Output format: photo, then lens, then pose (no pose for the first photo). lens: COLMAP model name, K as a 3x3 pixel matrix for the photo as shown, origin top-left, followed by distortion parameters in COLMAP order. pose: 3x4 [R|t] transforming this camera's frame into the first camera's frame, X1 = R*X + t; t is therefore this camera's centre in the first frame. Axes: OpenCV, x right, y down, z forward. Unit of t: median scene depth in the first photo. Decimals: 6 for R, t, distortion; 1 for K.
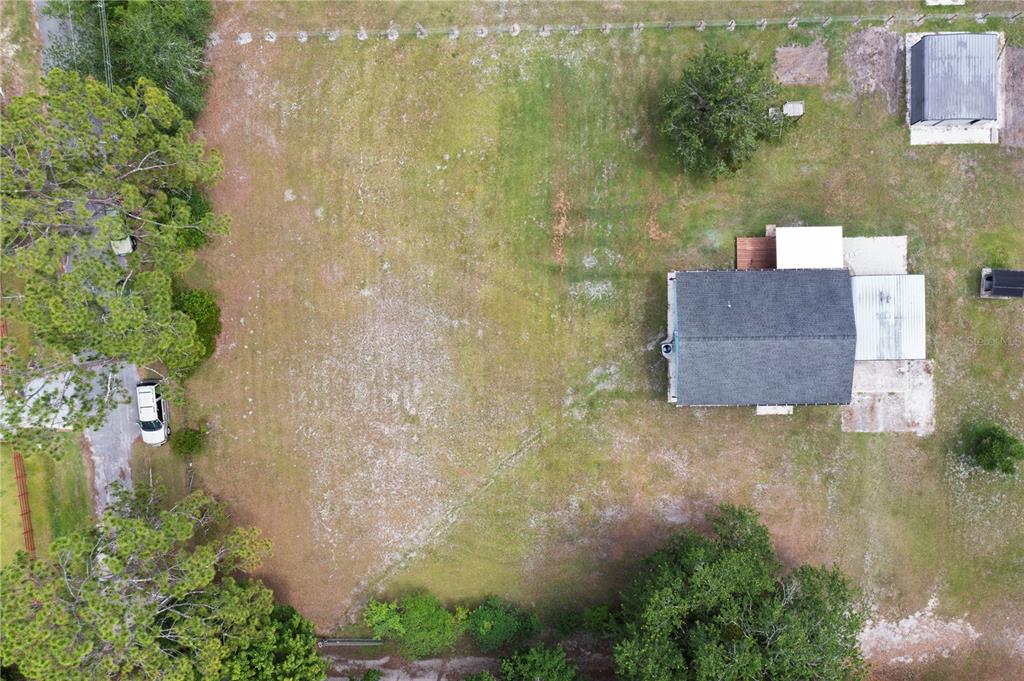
lens RADIAL K [[832.2, 0, 514.5], [0, 832.2, 344.5], [0, 0, 1]] dist [-0.015390, 0.009152]
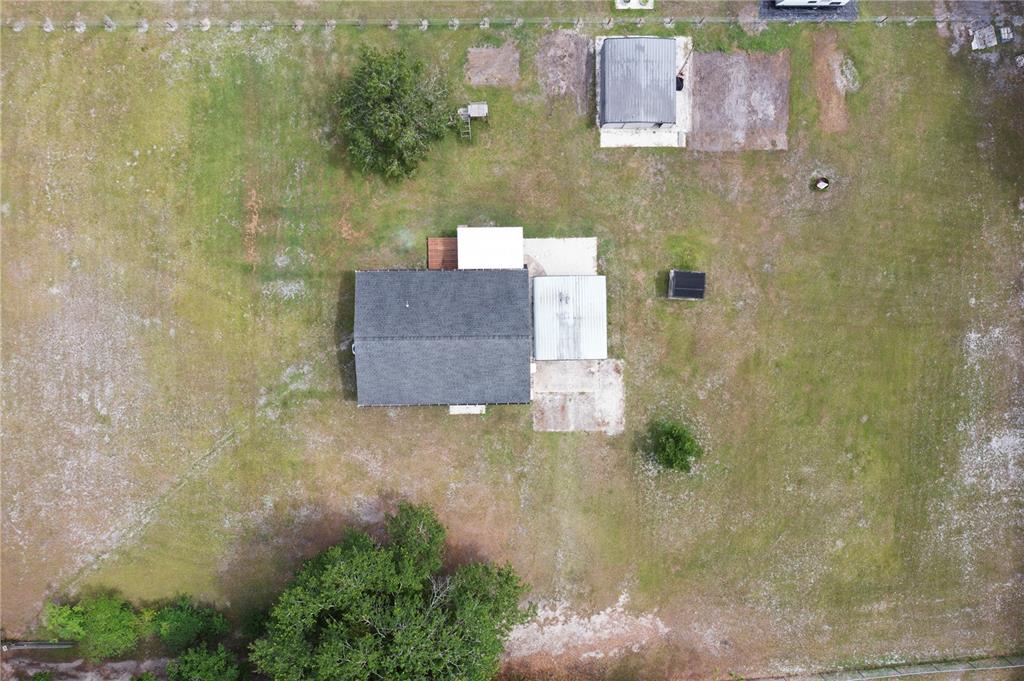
lens RADIAL K [[832.2, 0, 529.1], [0, 832.2, 357.1], [0, 0, 1]] dist [-0.015390, 0.009152]
pose [[0.998421, 0.002100, 0.056139, 0.330924], [-0.002880, 0.999900, 0.013814, 0.001018], [-0.056105, -0.013954, 0.998327, -0.009233]]
